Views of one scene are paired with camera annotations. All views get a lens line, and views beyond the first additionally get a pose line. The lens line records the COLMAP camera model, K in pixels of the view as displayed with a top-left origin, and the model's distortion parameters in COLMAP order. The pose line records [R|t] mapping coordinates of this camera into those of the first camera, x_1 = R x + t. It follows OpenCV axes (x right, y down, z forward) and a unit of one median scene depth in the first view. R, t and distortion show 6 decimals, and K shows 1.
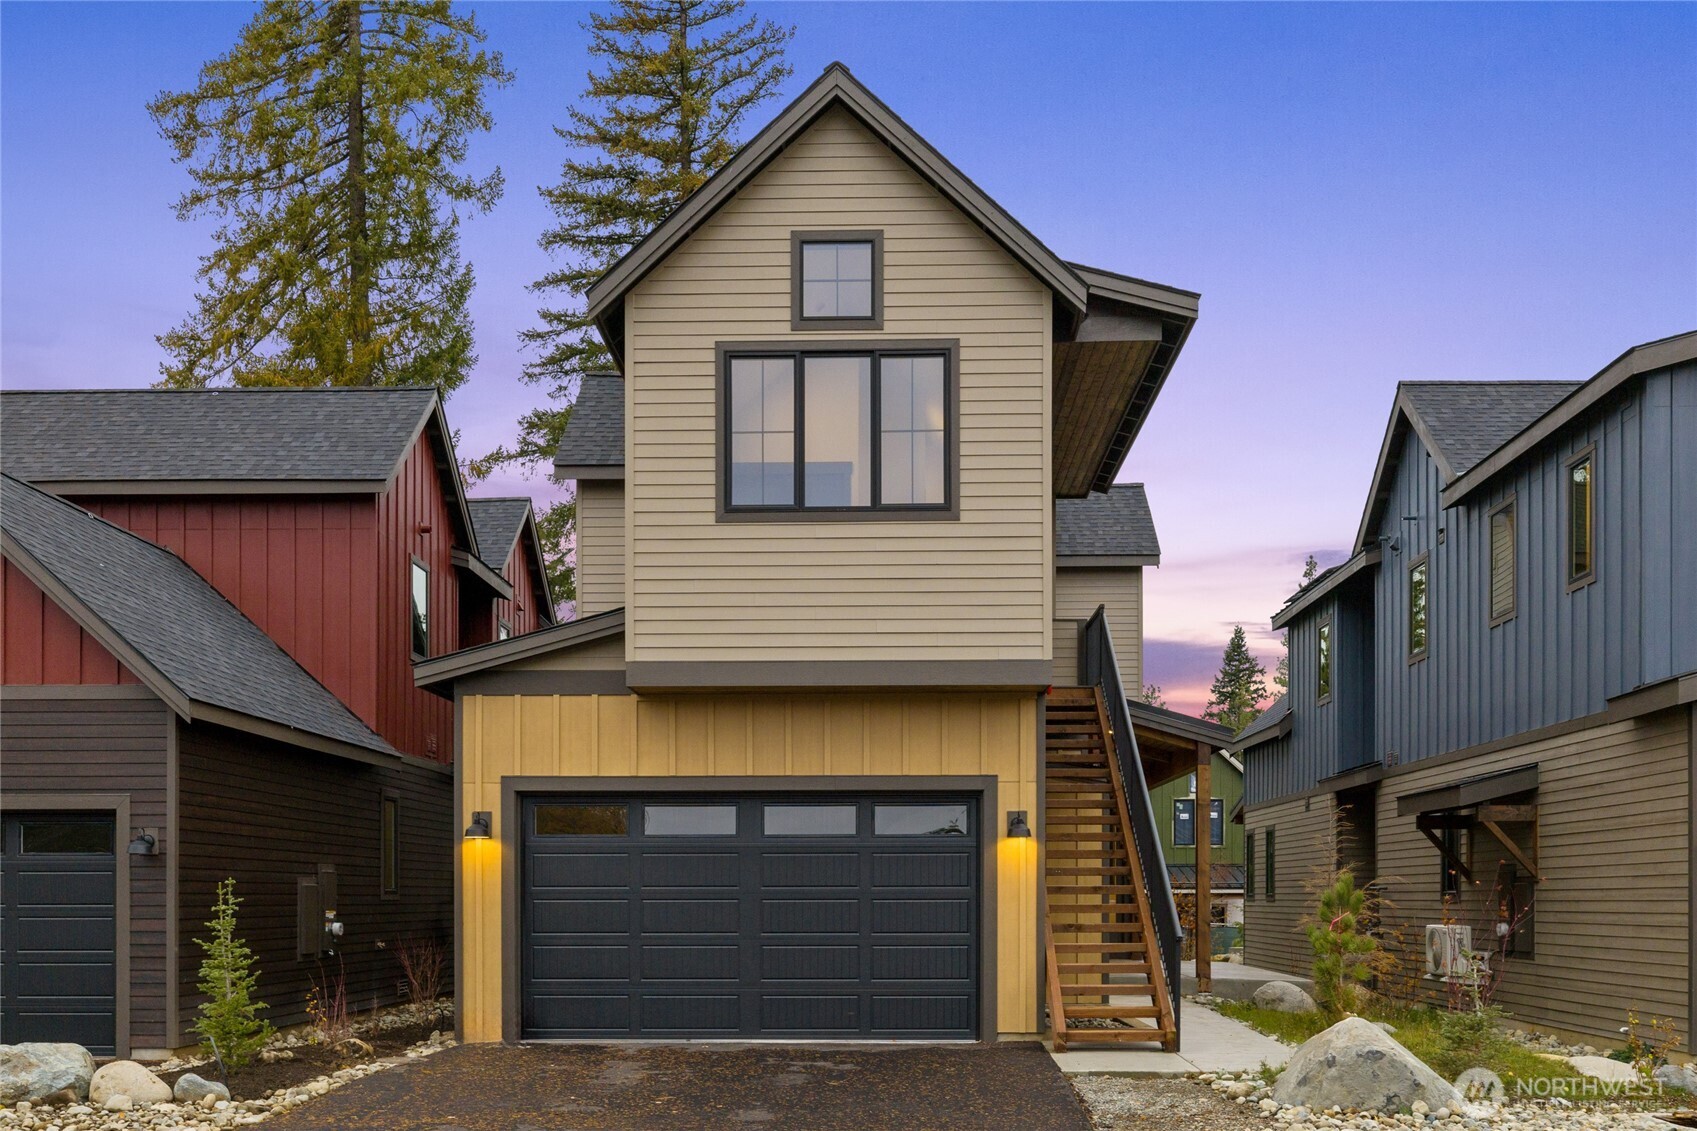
lens RADIAL K [[2629.1, 0, 848.7], [0, 2629.1, 564.5], [0, 0, 1]] dist [0.000562, 0.000000]
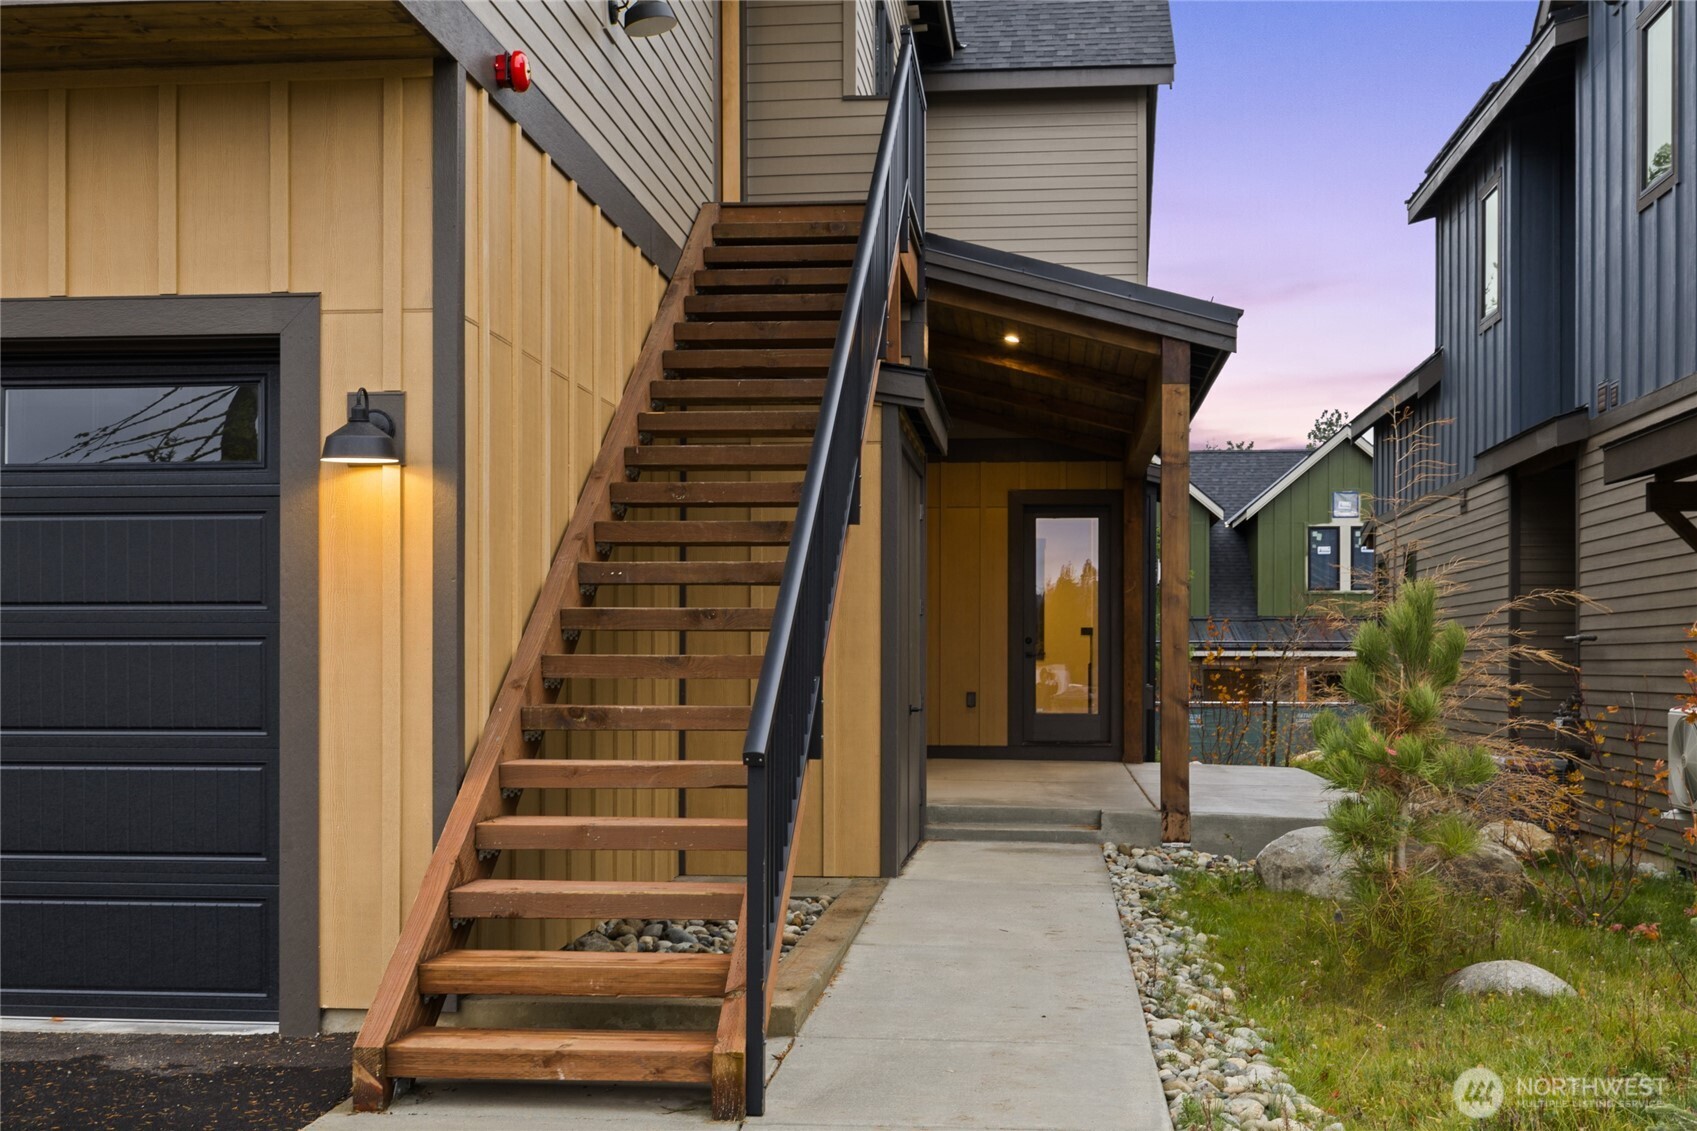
lens RADIAL K [[1741.7, 0, 849.9], [0, 1741.7, 564.3], [0, 0, 1]] dist [0.019593, 0.000000]
pose [[0.970057, -0.015321, -0.242395, 0.152747], [0.030460, 0.997803, 0.058834, 0.087894], [0.240961, -0.064455, 0.968392, 0.658075]]
